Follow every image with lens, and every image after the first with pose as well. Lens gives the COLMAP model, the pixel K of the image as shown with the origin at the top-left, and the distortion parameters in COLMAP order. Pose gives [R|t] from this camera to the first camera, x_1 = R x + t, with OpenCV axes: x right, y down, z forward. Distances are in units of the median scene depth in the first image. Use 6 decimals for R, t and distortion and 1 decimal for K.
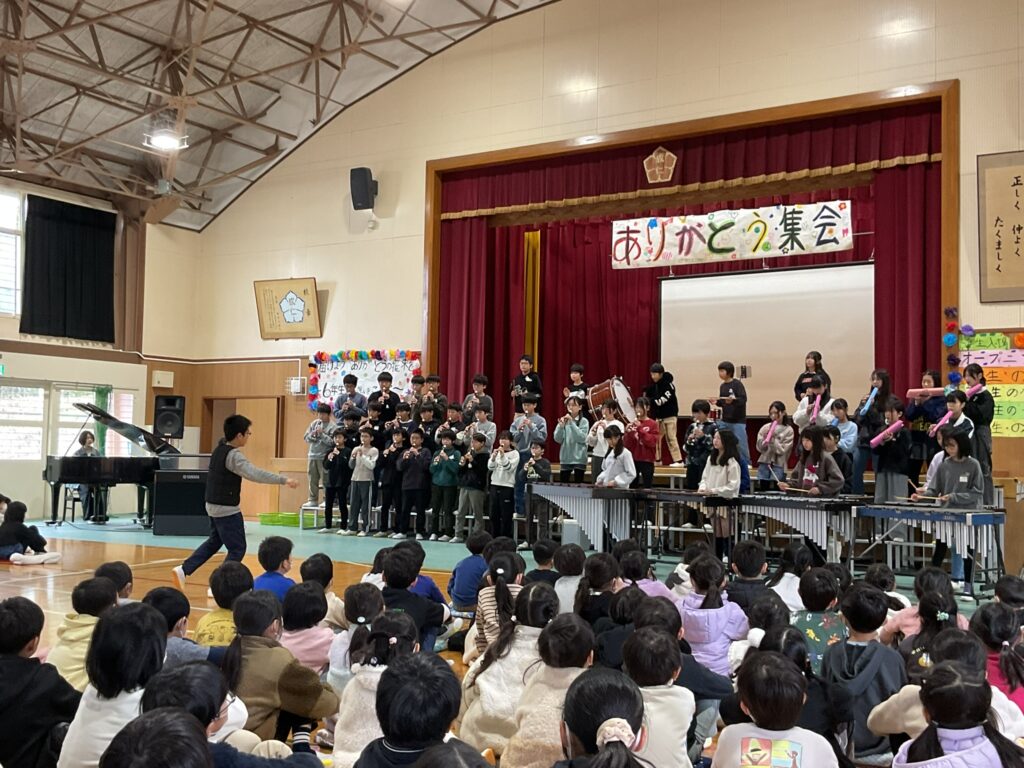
lens RADIAL K [[1149.5, 0, 512.0], [0, 1149.5, 384.0], [0, 0, 1]] dist [0.131205, -0.276341]
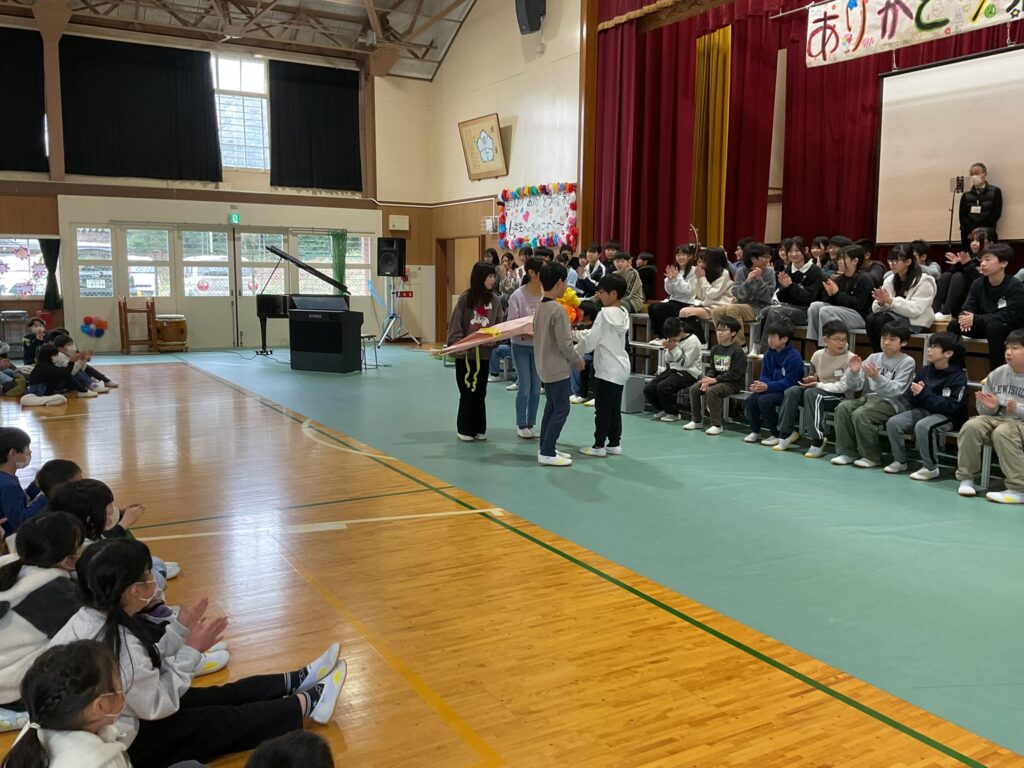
lens RADIAL K [[878.8, 0, 512.0], [0, 878.8, 384.0], [0, 0, 1]] dist [0.102898, -0.205012]
pose [[0.890474, 0.046413, -0.452660, 0.202688], [0.034836, 0.984912, 0.169516, 0.009185], [0.453698, -0.166719, 0.875422, 0.303916]]
